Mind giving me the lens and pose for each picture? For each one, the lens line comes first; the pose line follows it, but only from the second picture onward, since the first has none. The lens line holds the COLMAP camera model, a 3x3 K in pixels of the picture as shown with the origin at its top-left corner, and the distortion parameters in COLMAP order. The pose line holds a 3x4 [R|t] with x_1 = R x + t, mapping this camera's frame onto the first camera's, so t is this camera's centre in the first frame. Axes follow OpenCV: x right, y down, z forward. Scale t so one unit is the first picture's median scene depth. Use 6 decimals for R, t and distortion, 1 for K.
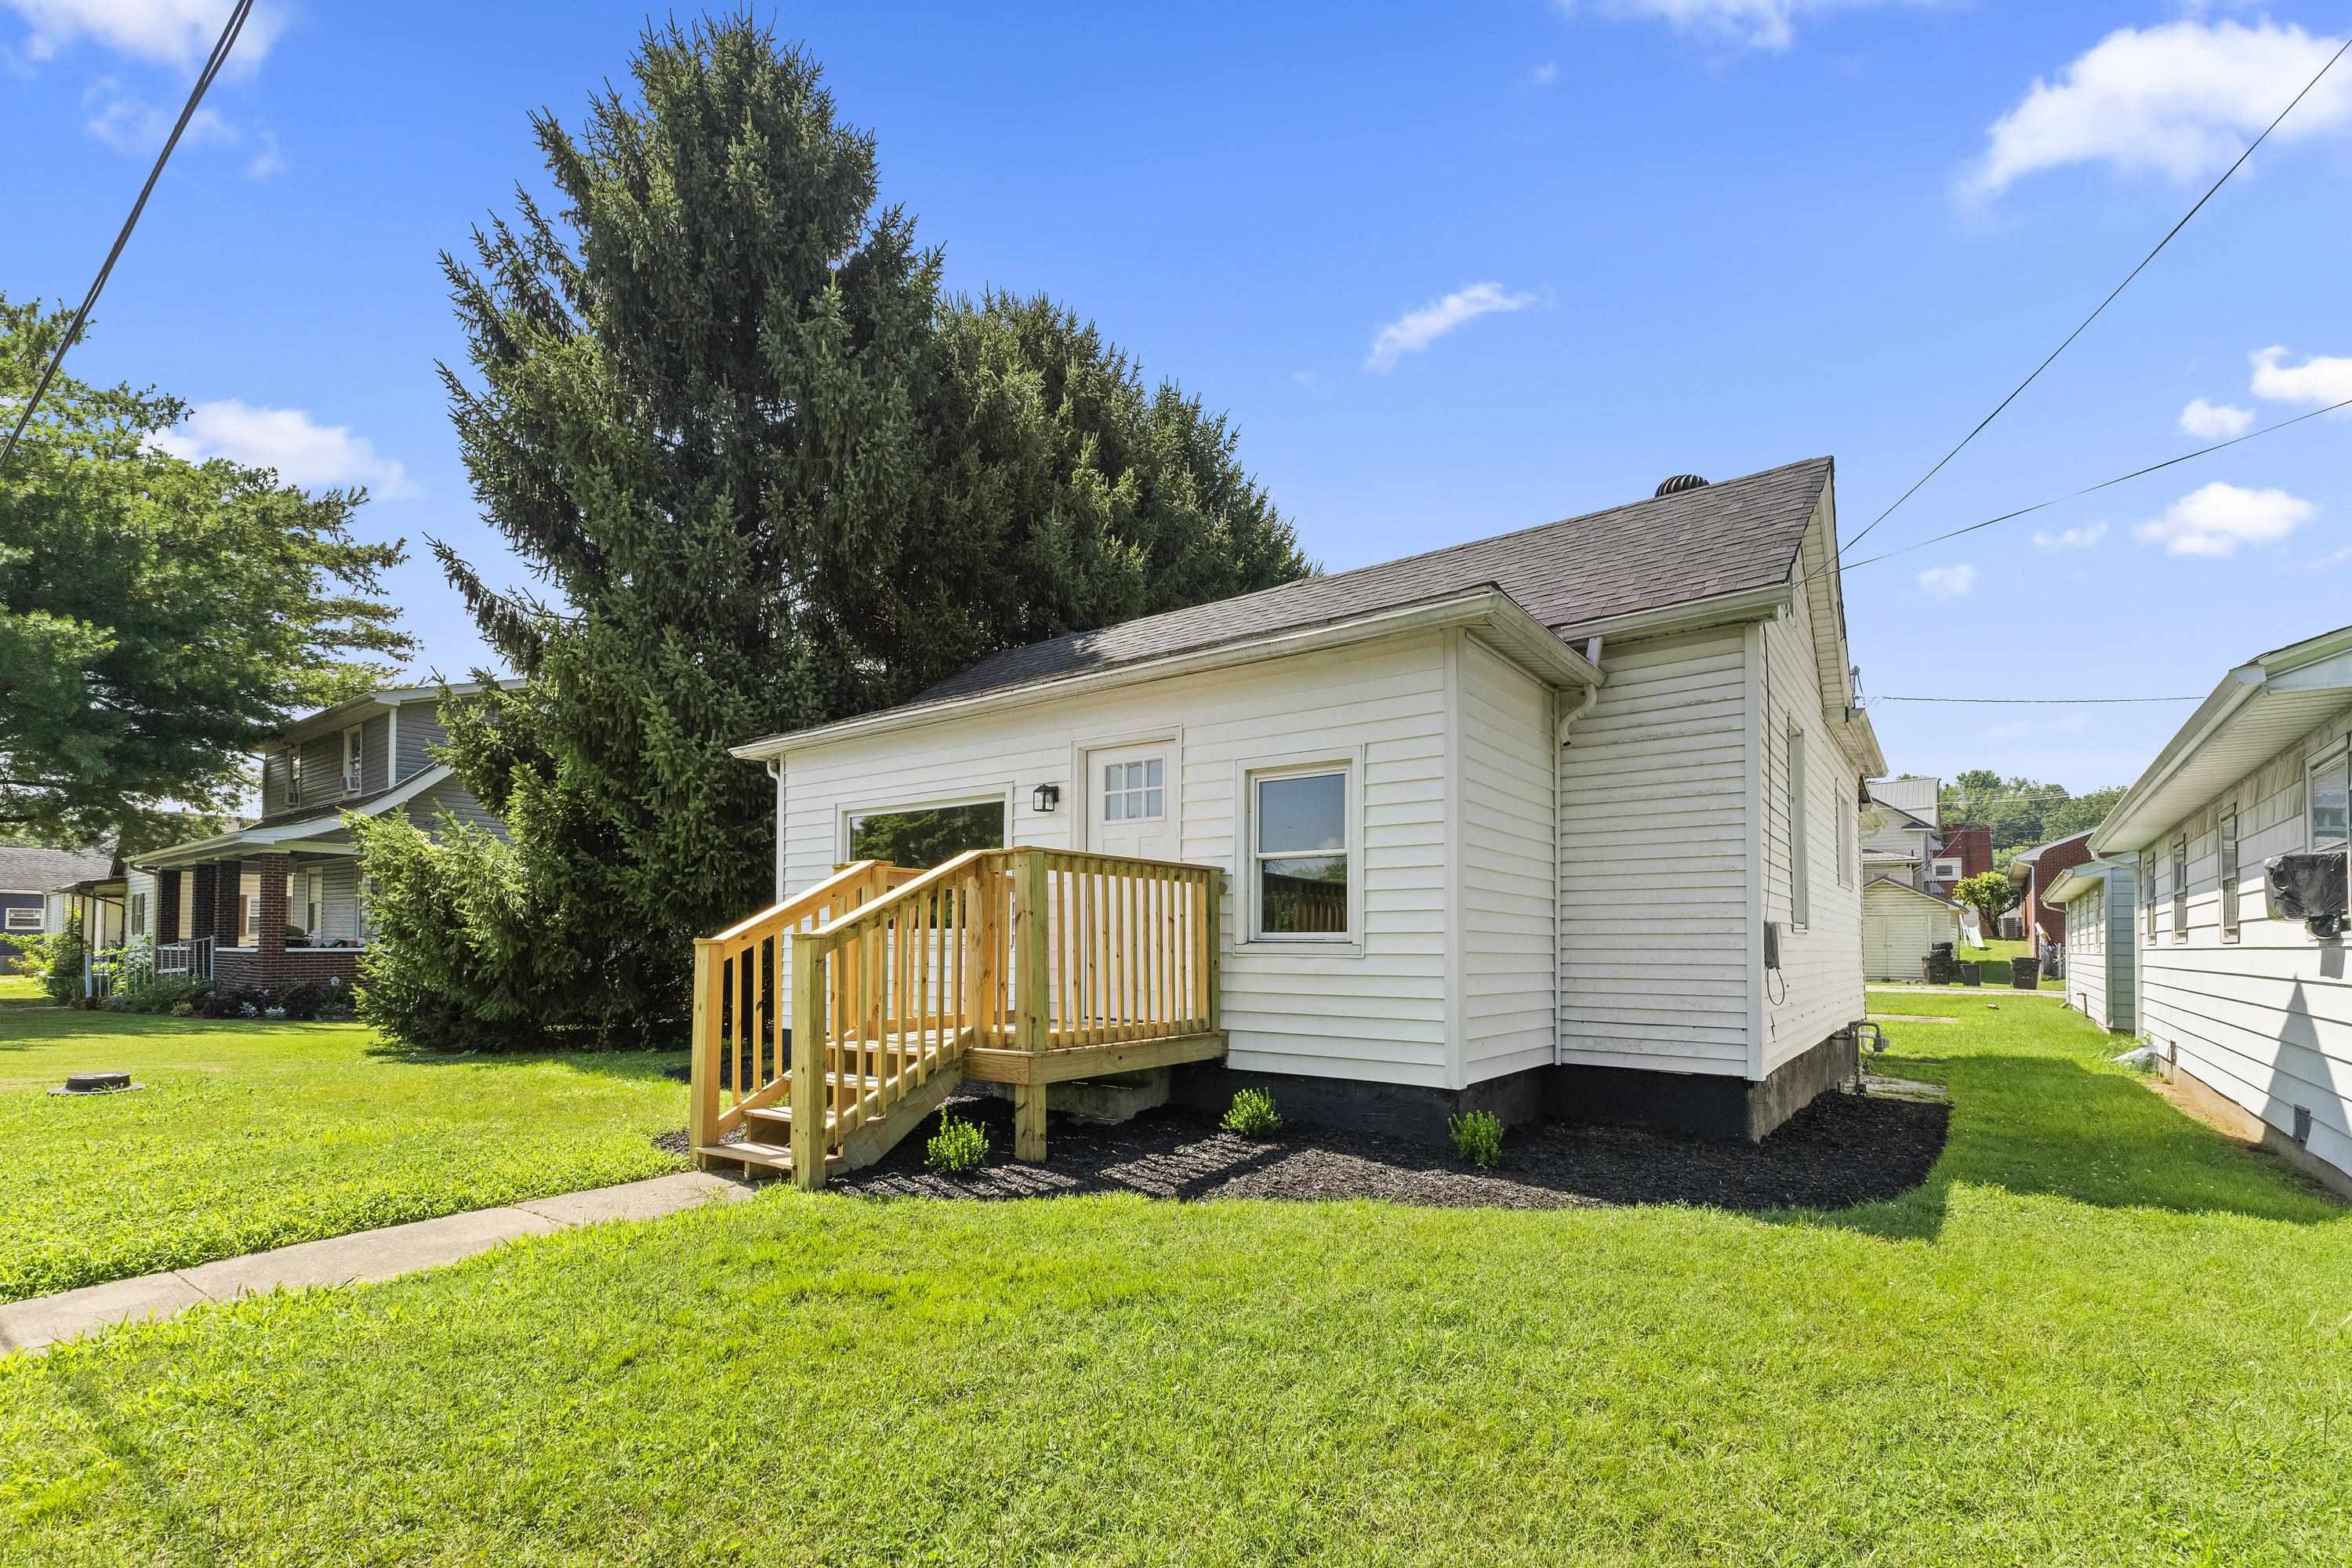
lens RADIAL K [[1028.4, 0, 1193.2], [0, 1028.4, 942.7], [0, 0, 1]] dist [0.013574, -0.001544]
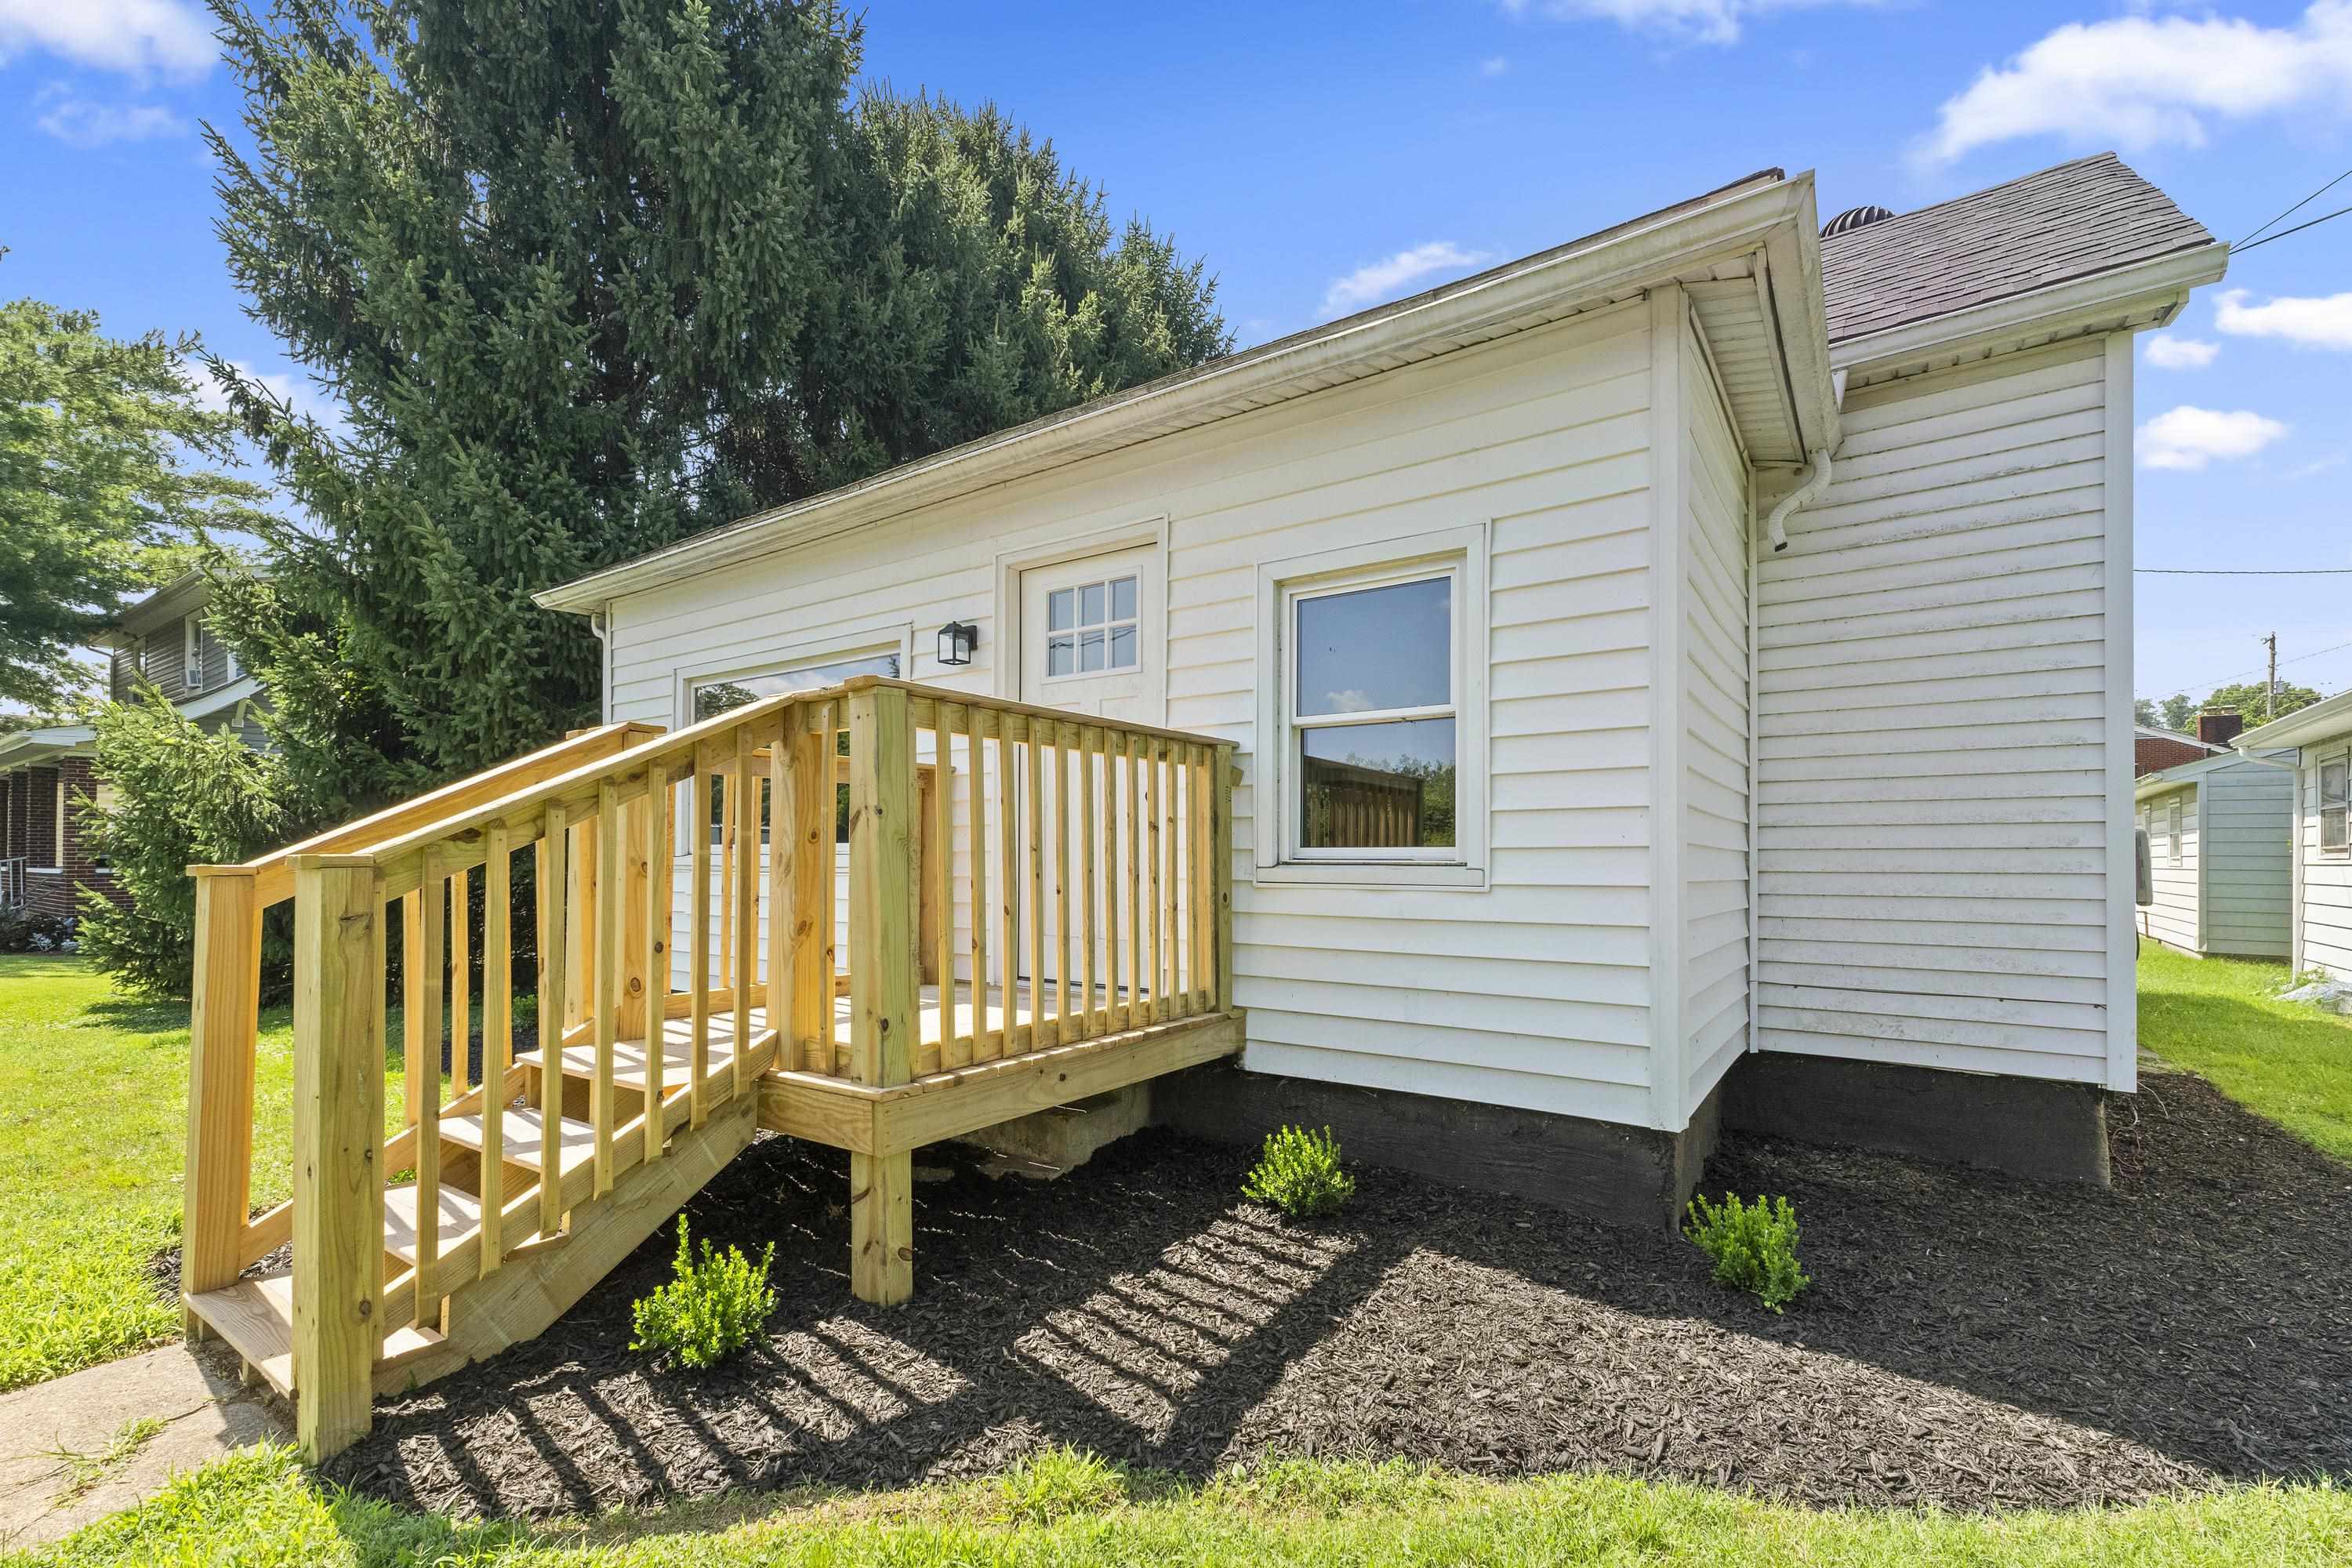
lens RADIAL K [[1028.4, 0, 1202.4], [0, 1028.4, 835.1], [0, 0, 1]] dist [0.013574, -0.001544]
pose [[0.999165, -0.001924, 0.040813, -0.015808], [0.002819, 0.999757, -0.021881, -0.004107], [-0.040761, 0.021977, 0.998927, 0.375356]]
